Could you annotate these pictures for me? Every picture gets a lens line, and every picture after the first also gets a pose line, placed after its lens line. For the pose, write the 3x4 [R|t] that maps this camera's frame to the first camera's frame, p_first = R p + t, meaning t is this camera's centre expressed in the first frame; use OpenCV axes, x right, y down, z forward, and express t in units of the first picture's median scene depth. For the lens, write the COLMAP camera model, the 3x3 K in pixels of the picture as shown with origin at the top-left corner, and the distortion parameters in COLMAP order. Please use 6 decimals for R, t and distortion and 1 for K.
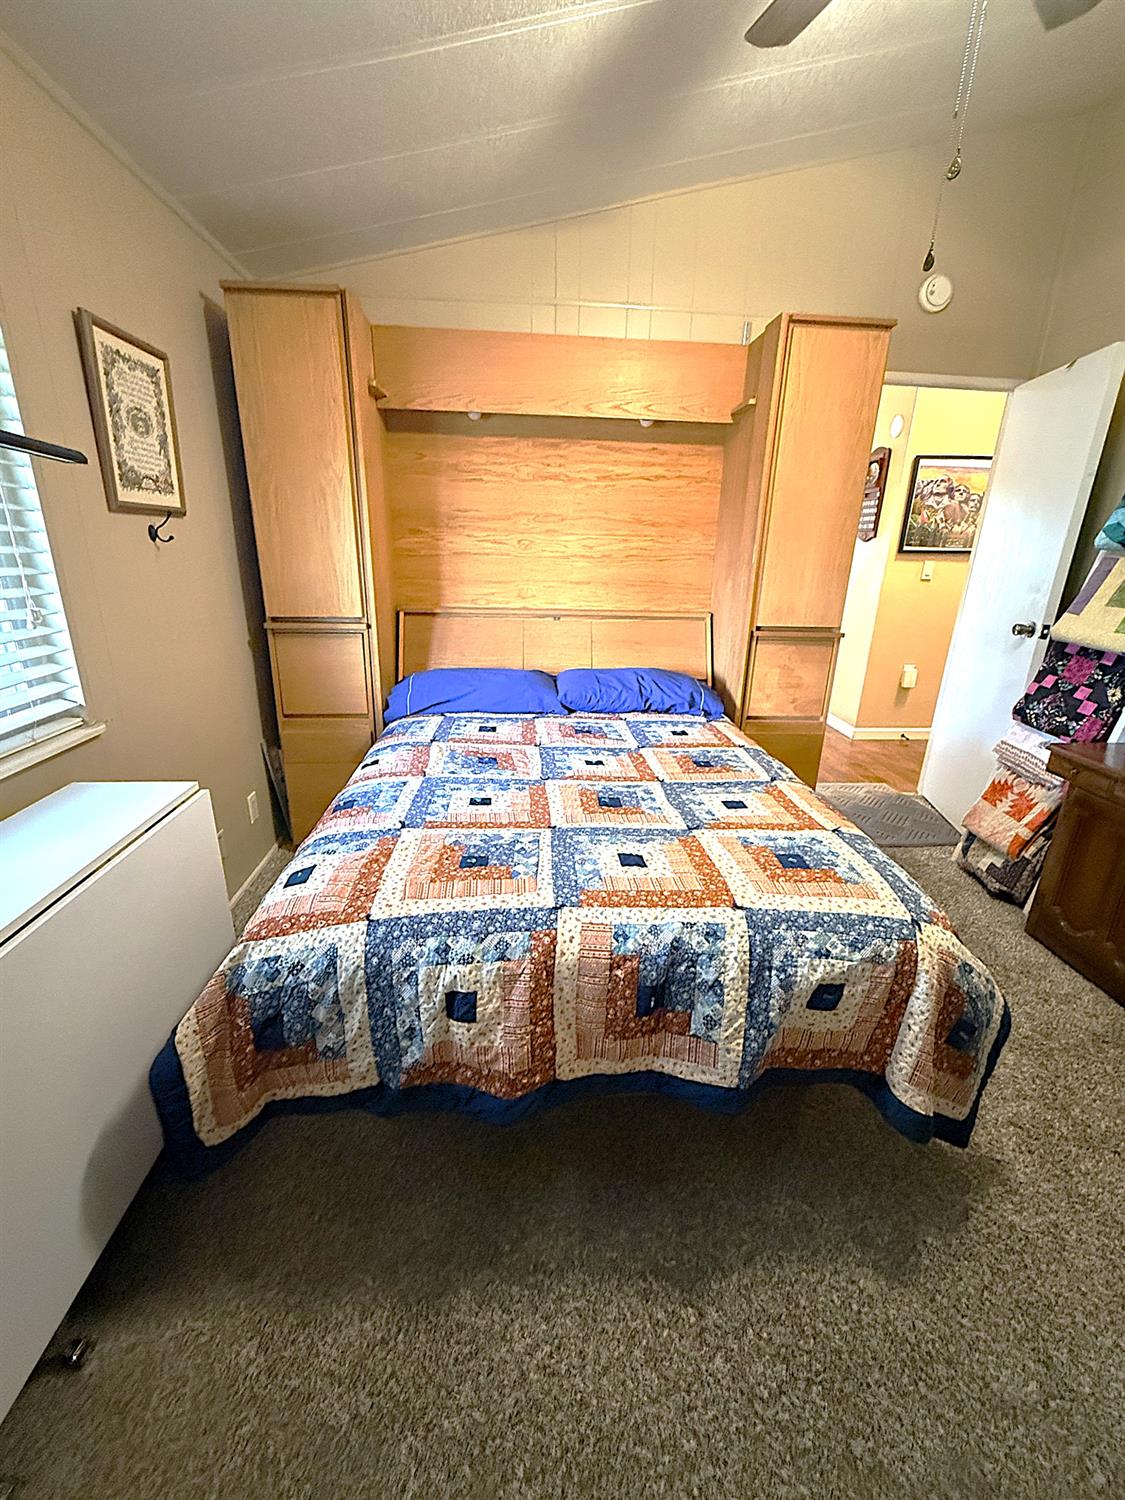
lens RADIAL K [[605.1, 0, 579.5], [0, 605.1, 765.4], [0, 0, 1]] dist [-0.000397, 0.000049]
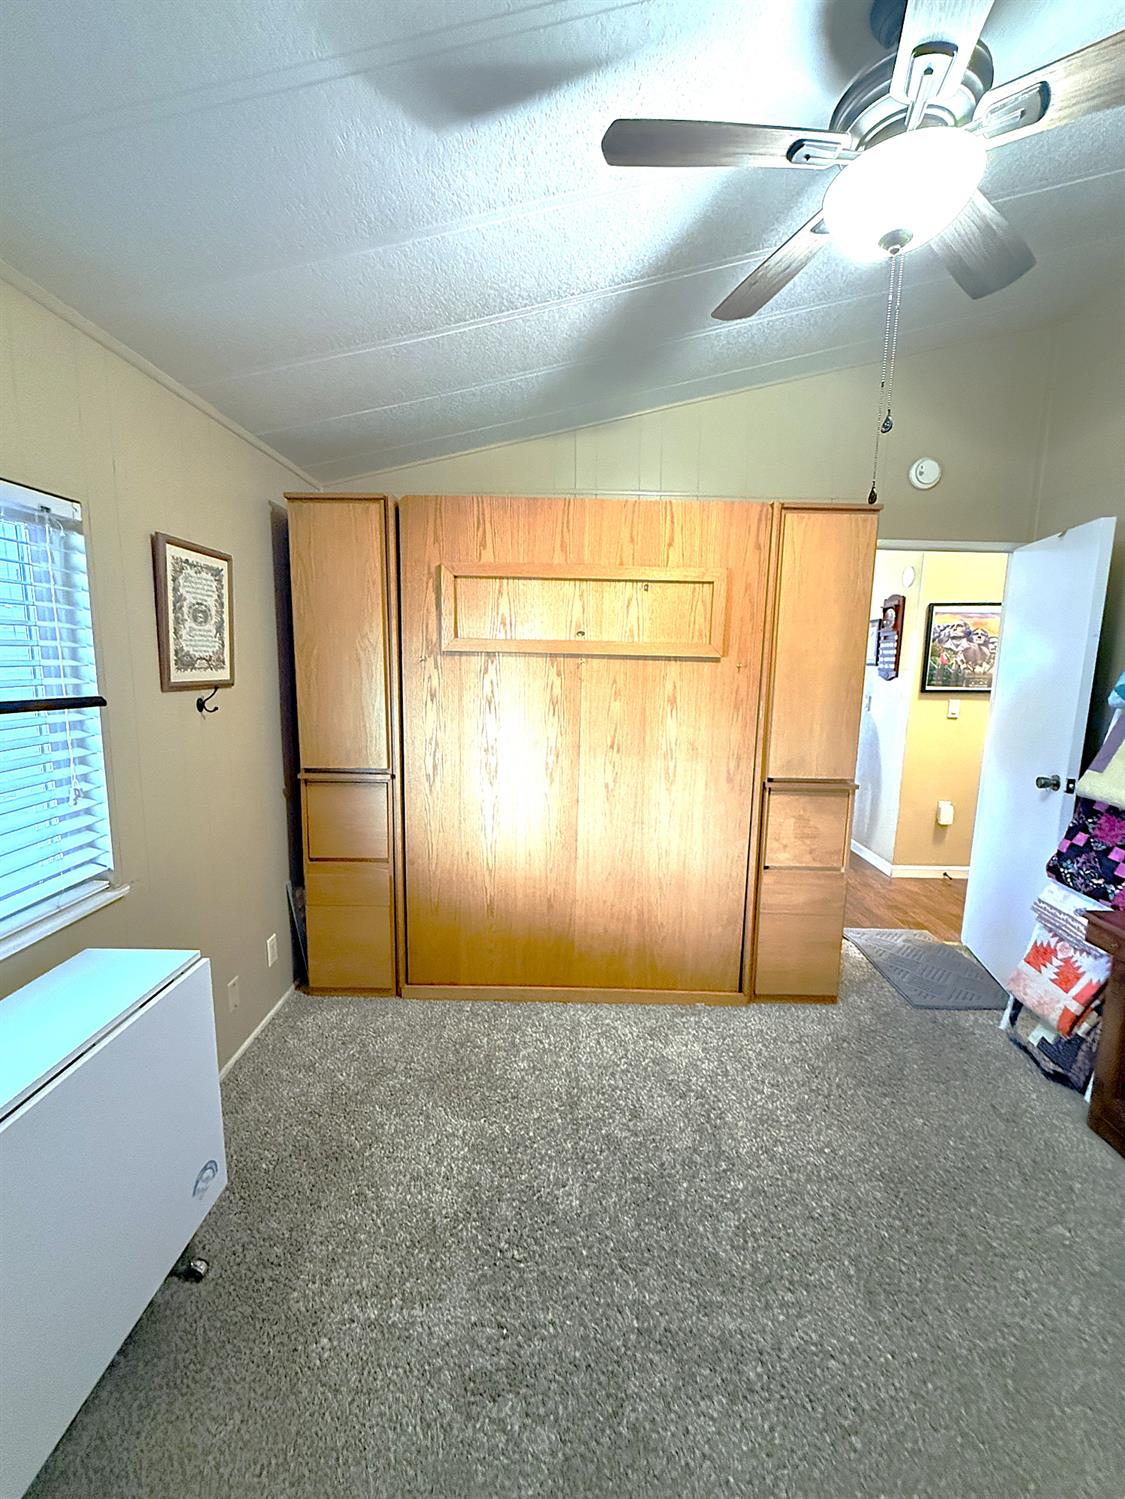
lens RADIAL K [[604.7, 0, 582.1], [0, 604.7, 764.6], [0, 0, 1]] dist [-0.000397, 0.000049]
pose [[0.996972, 0.000014, -0.077757, 0.066052], [-0.013758, 0.984253, -0.176230, -0.074184], [0.076530, 0.176767, 0.981273, -0.014056]]
